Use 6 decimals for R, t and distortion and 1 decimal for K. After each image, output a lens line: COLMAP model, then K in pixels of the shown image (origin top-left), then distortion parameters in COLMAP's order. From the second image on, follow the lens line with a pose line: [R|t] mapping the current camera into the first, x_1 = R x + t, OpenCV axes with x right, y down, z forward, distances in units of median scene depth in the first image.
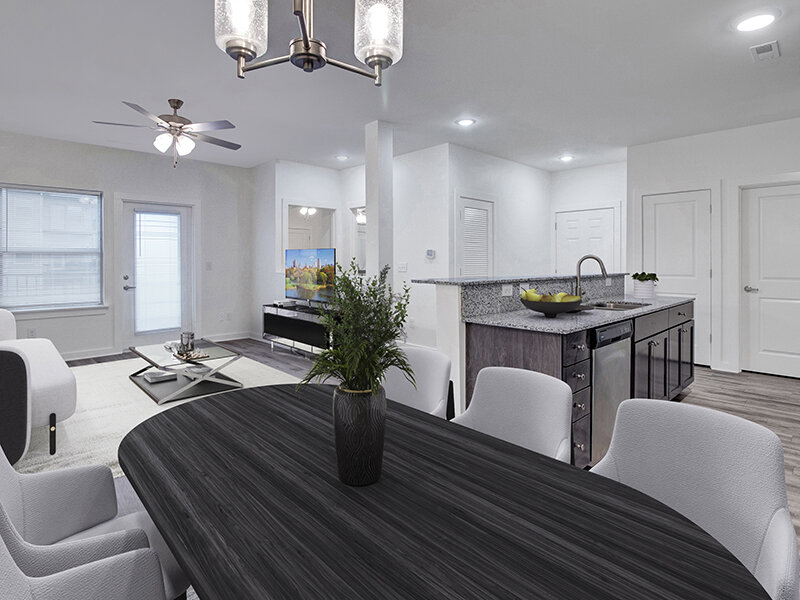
lens RADIAL K [[437.2, 0, 396.8], [0, 437.2, 297.0], [0, 0, 1]] dist [-0.026864, -0.003235]
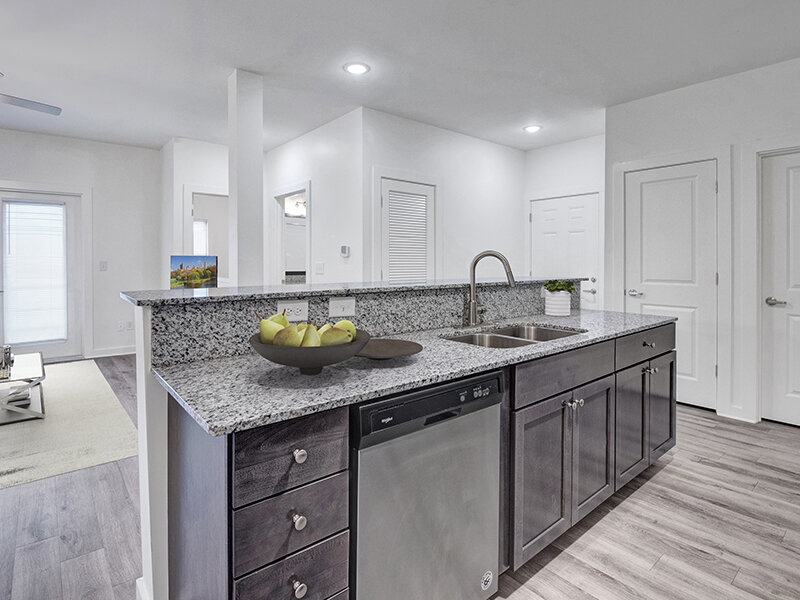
lens RADIAL K [[437.2, 0, 399.4], [0, 437.2, 294.5], [0, 0, 1]] dist [-0.026864, -0.003235]
pose [[0.997749, 0.007194, -0.066667, 0.279001], [-0.007555, 0.999958, -0.005163, -0.022675], [0.066627, 0.005655, 0.997762, 0.284953]]
